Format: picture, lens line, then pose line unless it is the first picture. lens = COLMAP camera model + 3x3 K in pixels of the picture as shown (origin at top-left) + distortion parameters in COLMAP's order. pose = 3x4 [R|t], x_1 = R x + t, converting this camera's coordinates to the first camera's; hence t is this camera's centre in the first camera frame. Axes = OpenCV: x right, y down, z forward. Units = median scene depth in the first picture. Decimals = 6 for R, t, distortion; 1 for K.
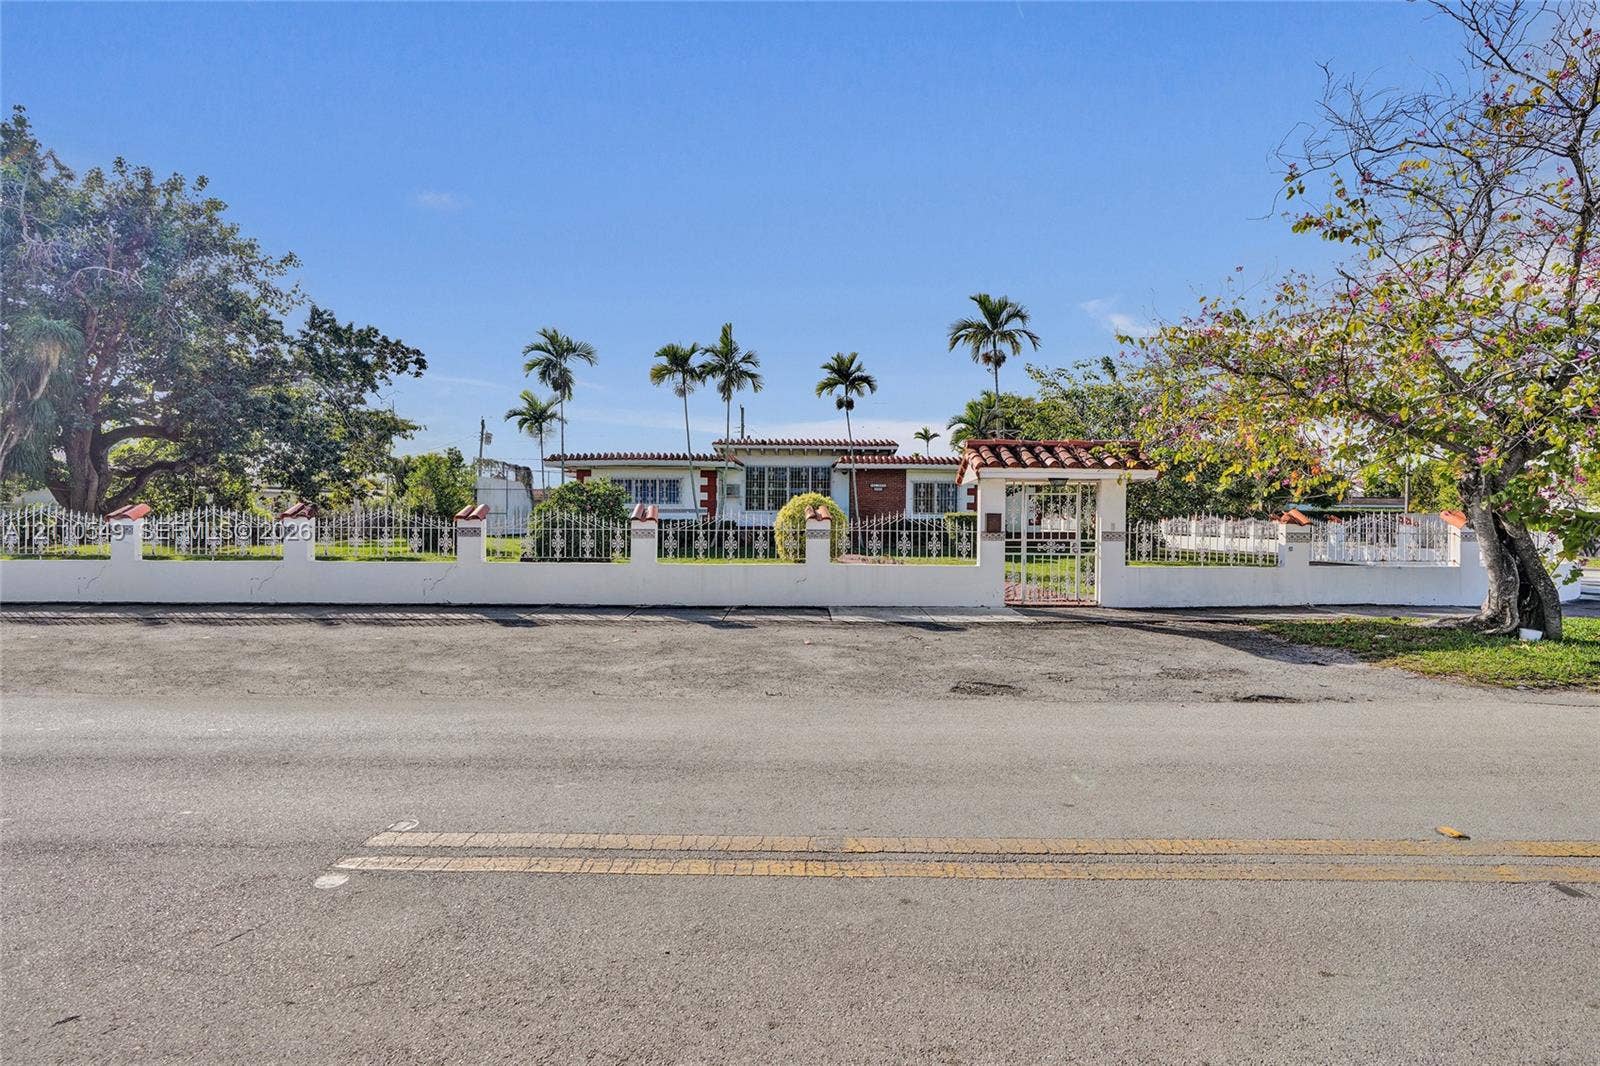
lens RADIAL K [[704.0, 0, 794.5], [0, 704.0, 519.2], [0, 0, 1]] dist [0.000771, -0.000008]
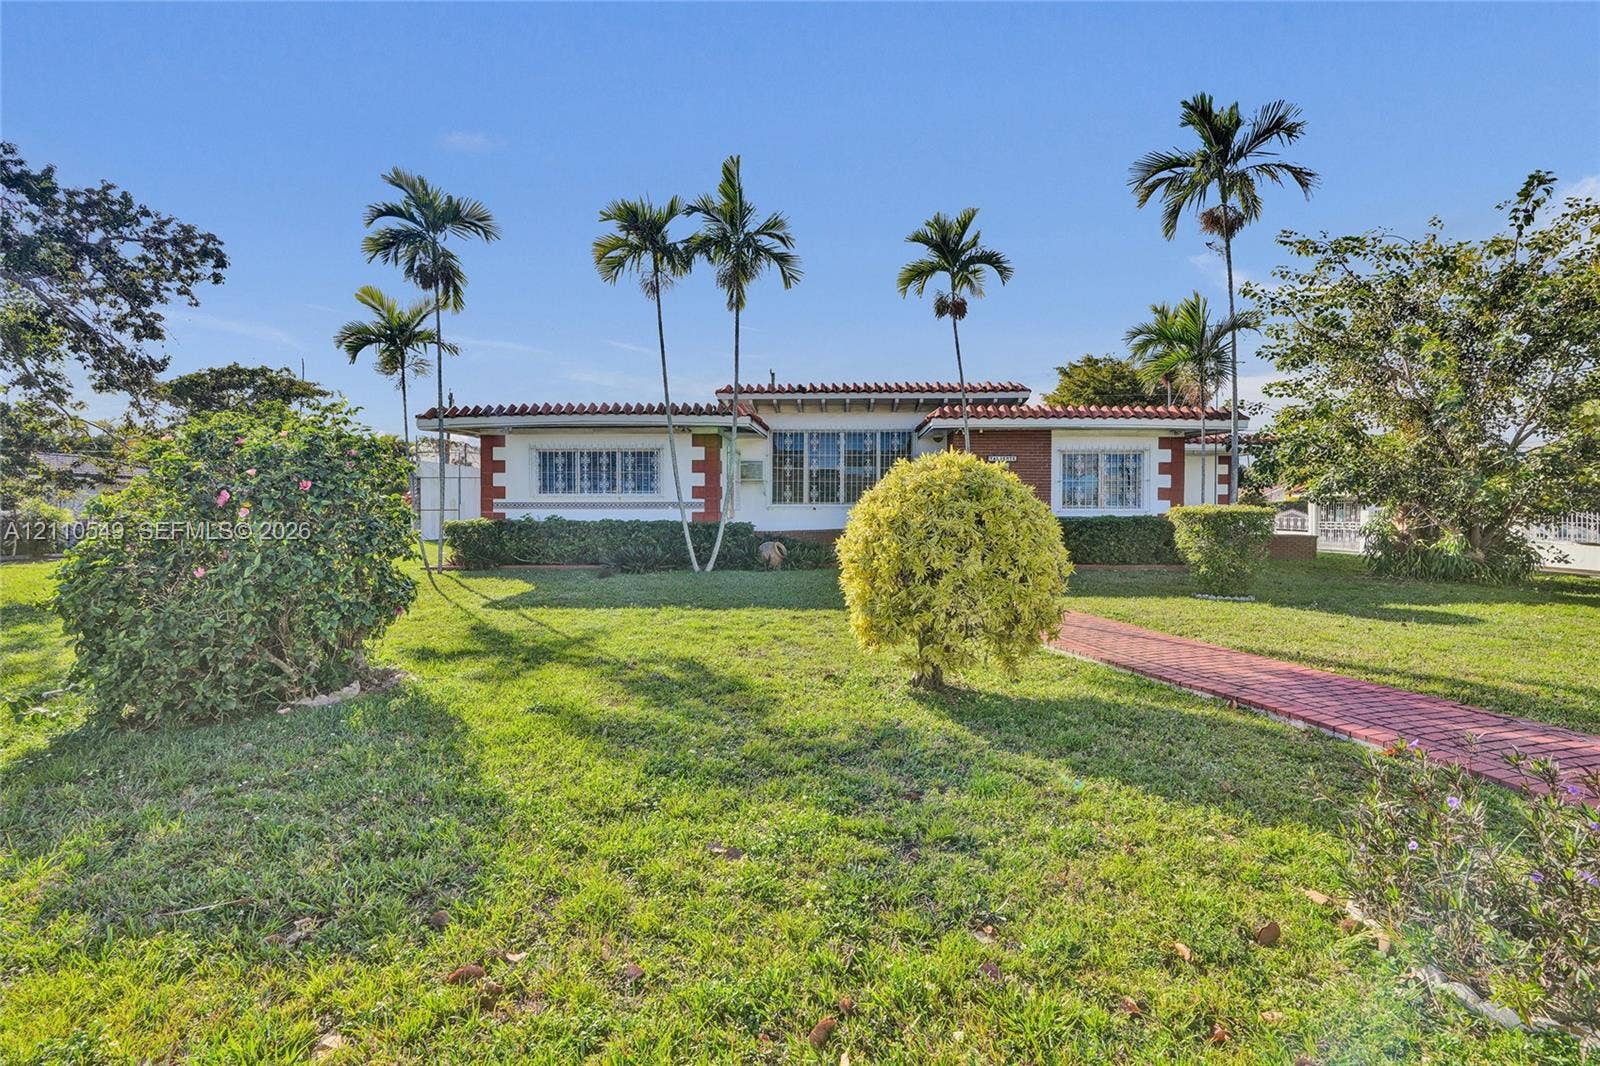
lens RADIAL K [[704.0, 0, 794.5], [0, 704.0, 519.2], [0, 0, 1]] dist [0.000771, -0.000008]
pose [[0.998628, -0.006257, -0.051985, -0.021096], [0.006810, 0.999922, 0.010471, -0.005725], [0.051915, -0.010810, 0.998593, 0.440518]]
